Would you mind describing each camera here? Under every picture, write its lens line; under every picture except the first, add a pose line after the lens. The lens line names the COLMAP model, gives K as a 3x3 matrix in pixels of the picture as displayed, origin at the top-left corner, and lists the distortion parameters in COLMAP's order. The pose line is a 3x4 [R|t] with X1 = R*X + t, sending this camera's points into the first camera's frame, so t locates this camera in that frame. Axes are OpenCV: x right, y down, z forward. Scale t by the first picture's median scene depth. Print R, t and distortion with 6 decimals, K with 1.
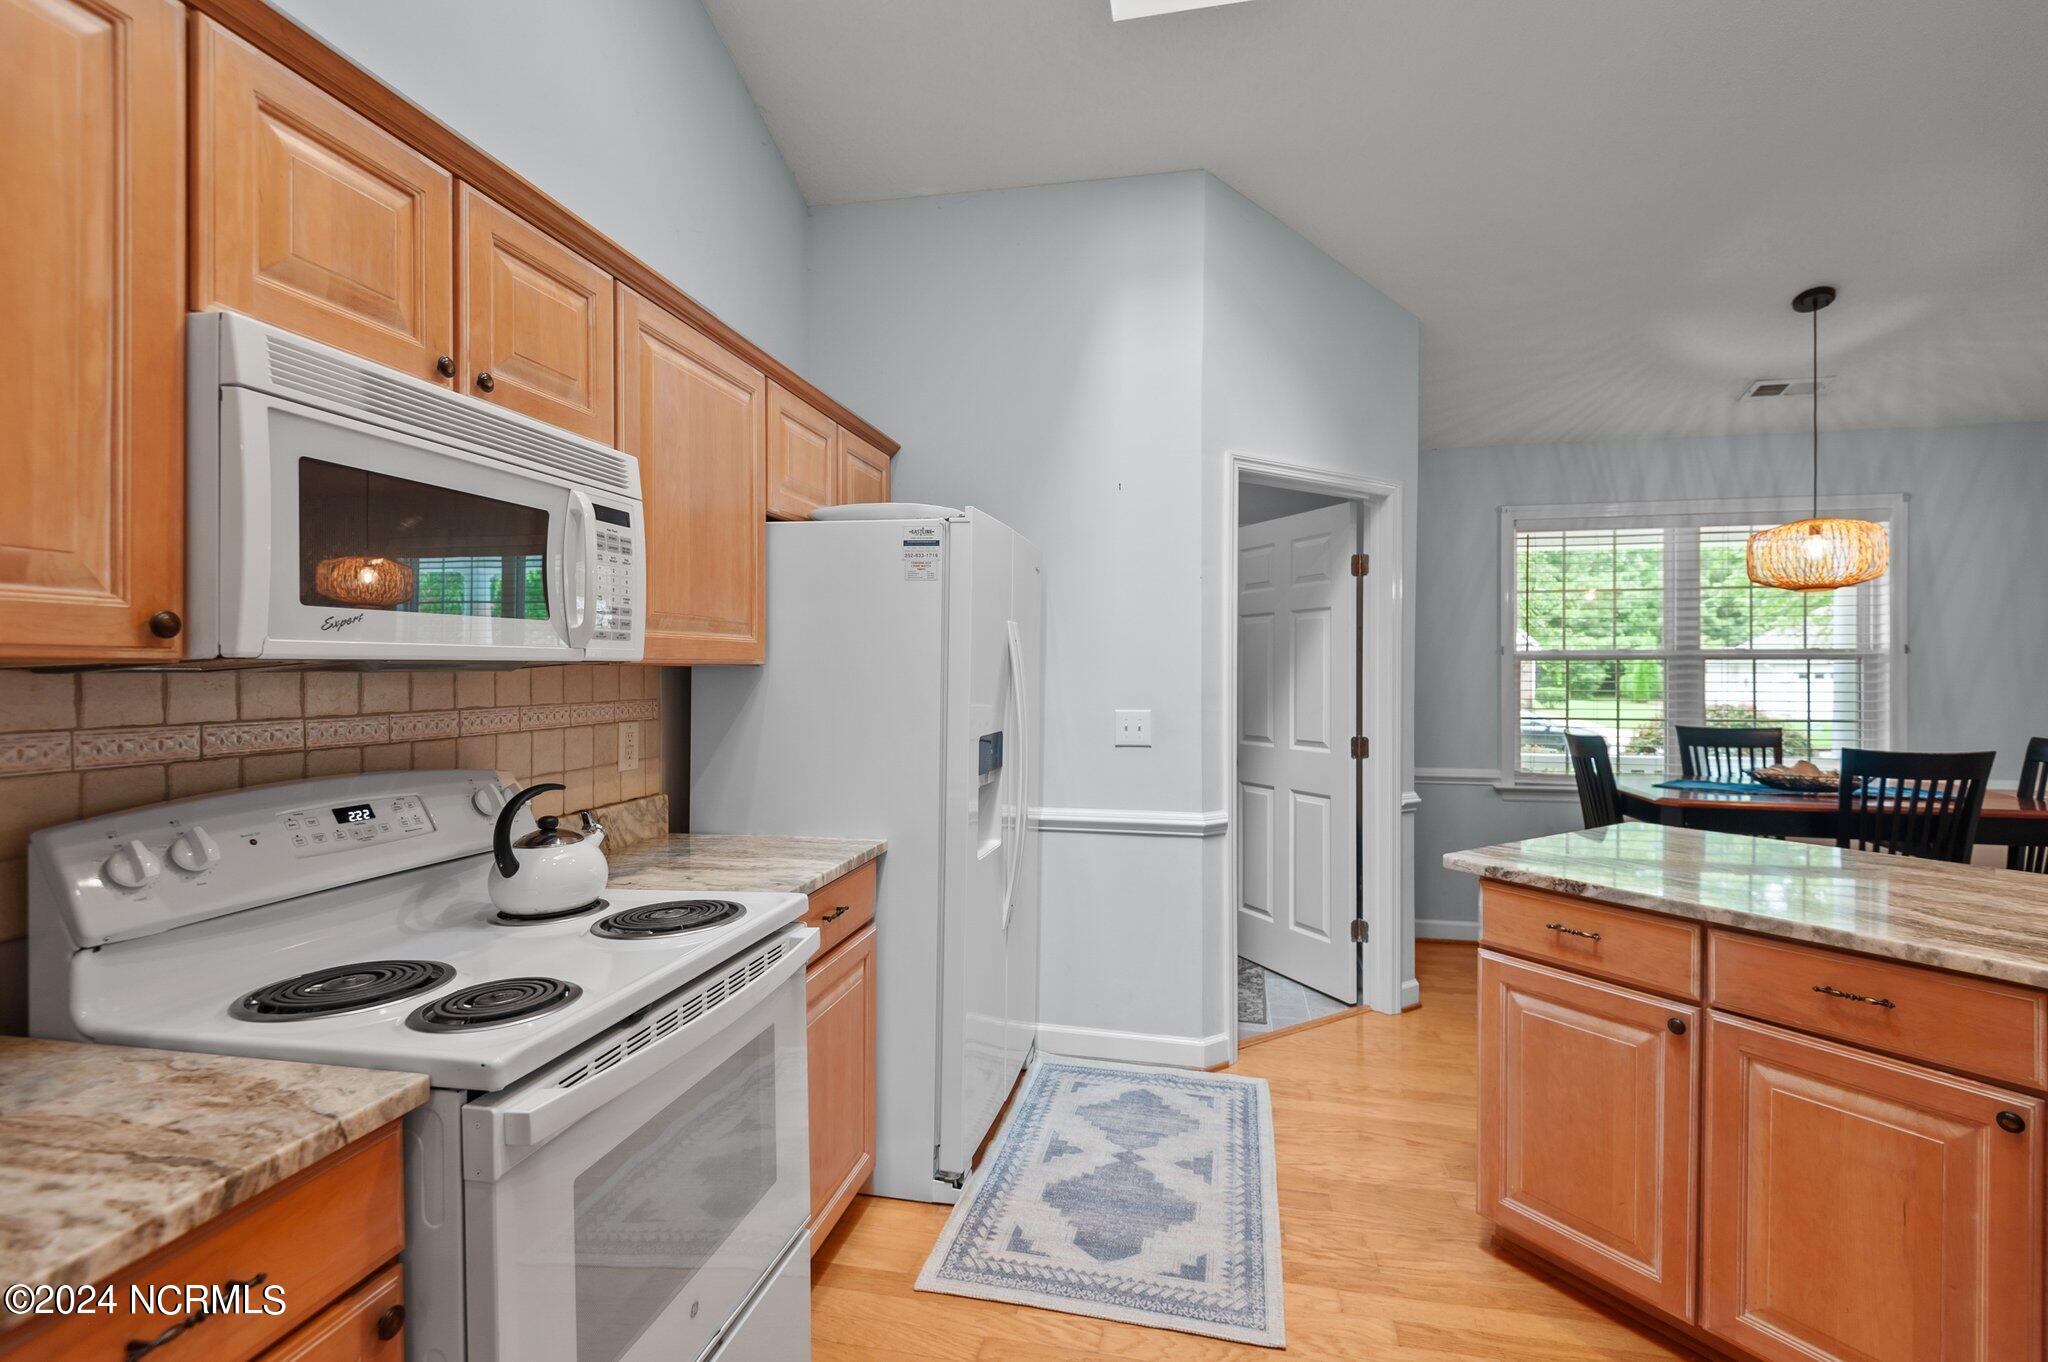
lens RADIAL K [[938.0, 0, 1013.6], [0, 938.0, 664.4], [0, 0, 1]] dist [0.016933, -0.004632]
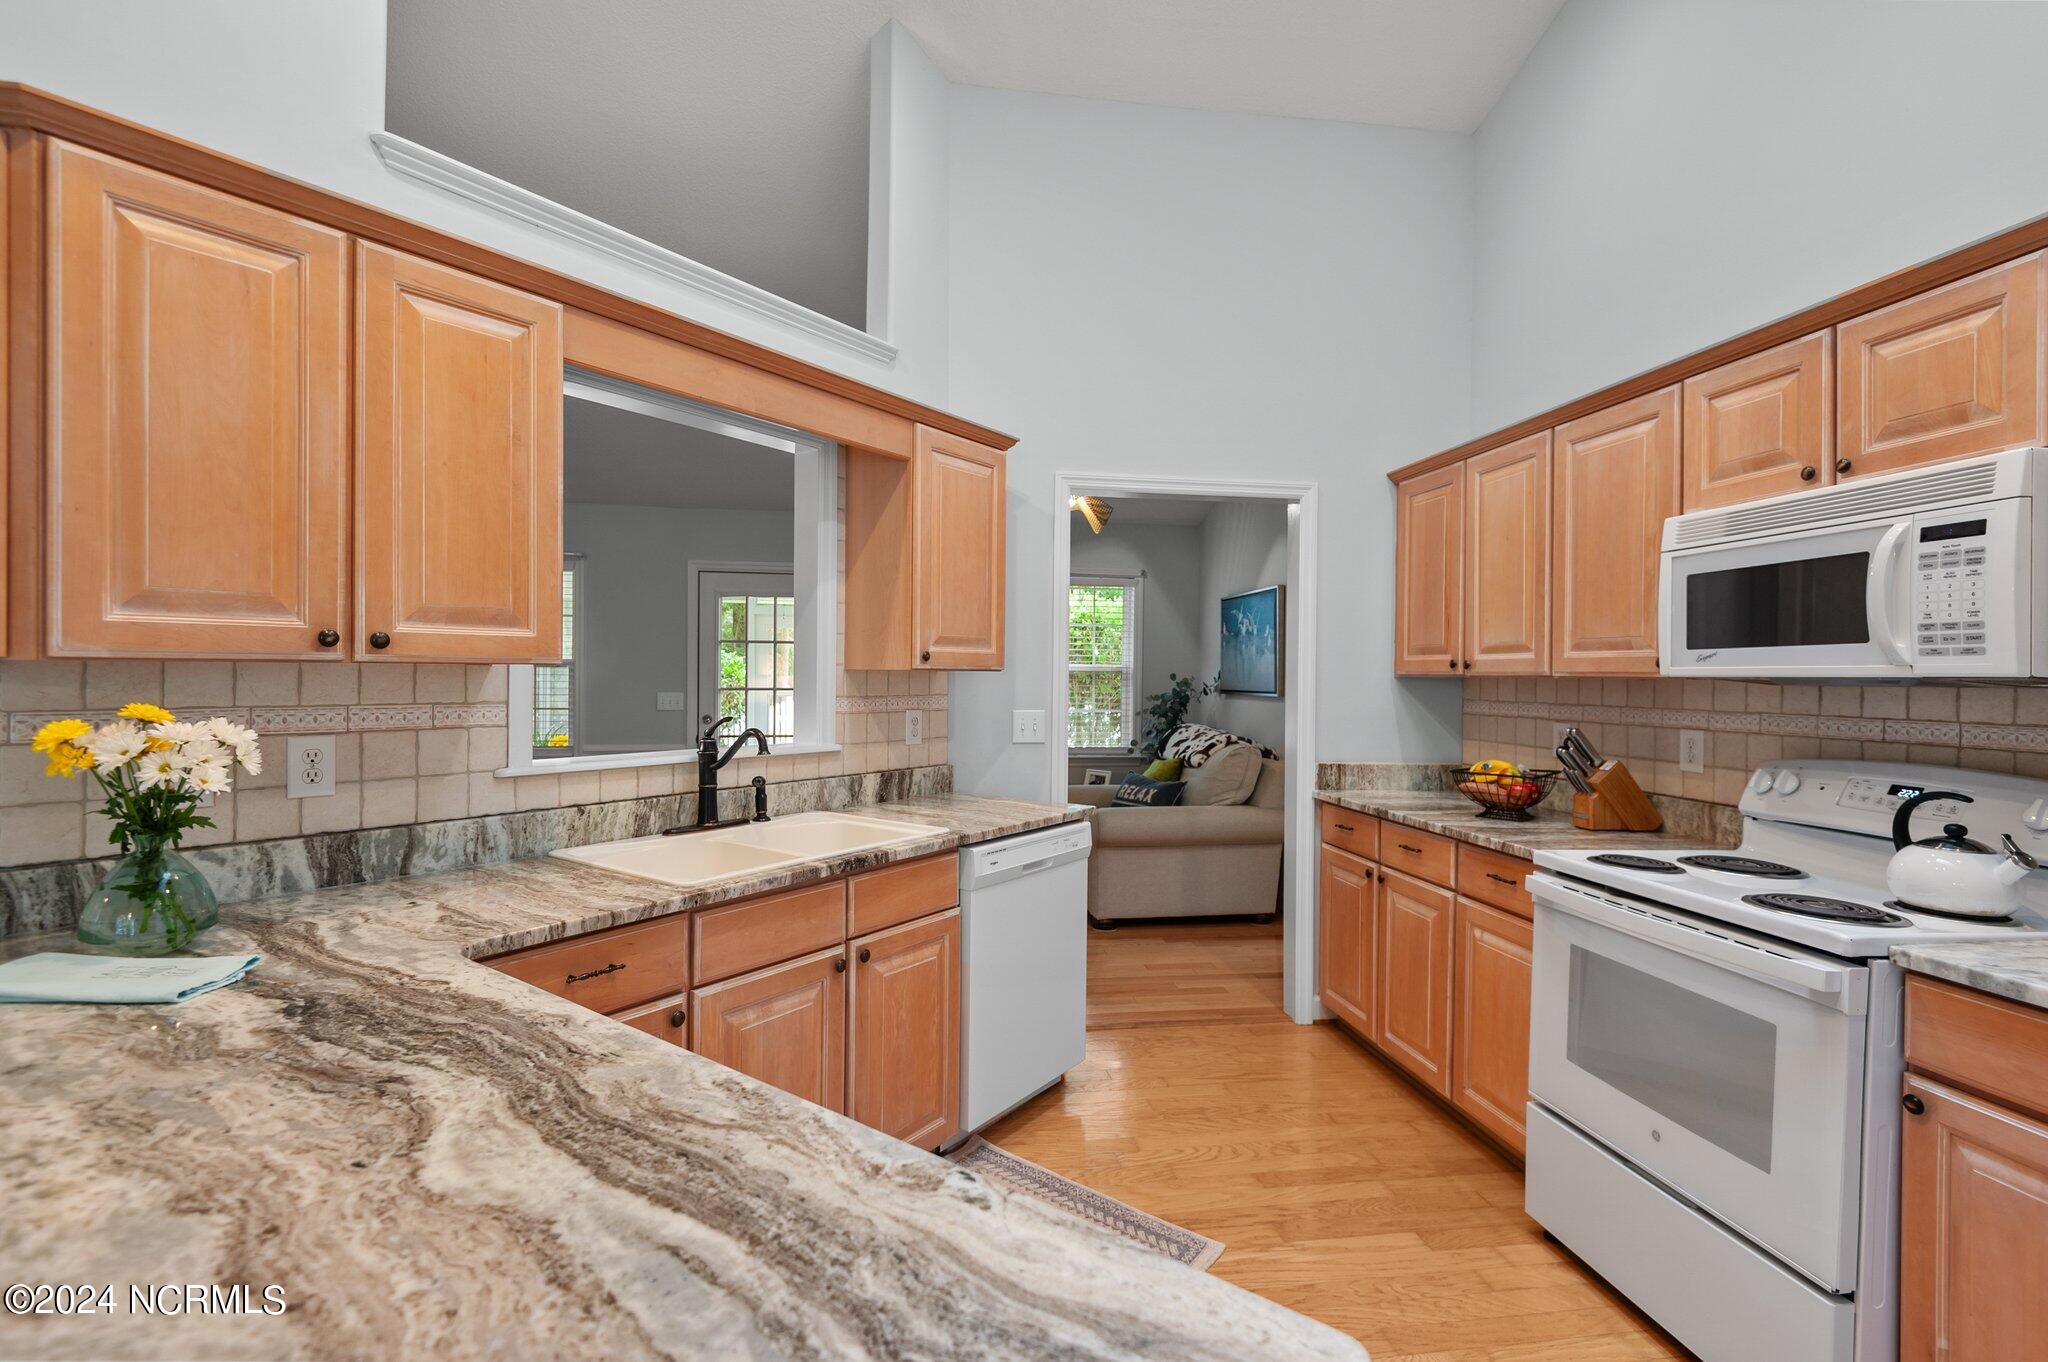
lens RADIAL K [[938.0, 0, 1031.5], [0, 938.0, 680.4], [0, 0, 1]] dist [0.016933, -0.004632]
pose [[-0.925019, -0.011940, -0.379733, 0.942077], [-0.012799, 0.999918, -0.000264, 0.014850], [0.379705, 0.004616, -0.925096, 1.711183]]
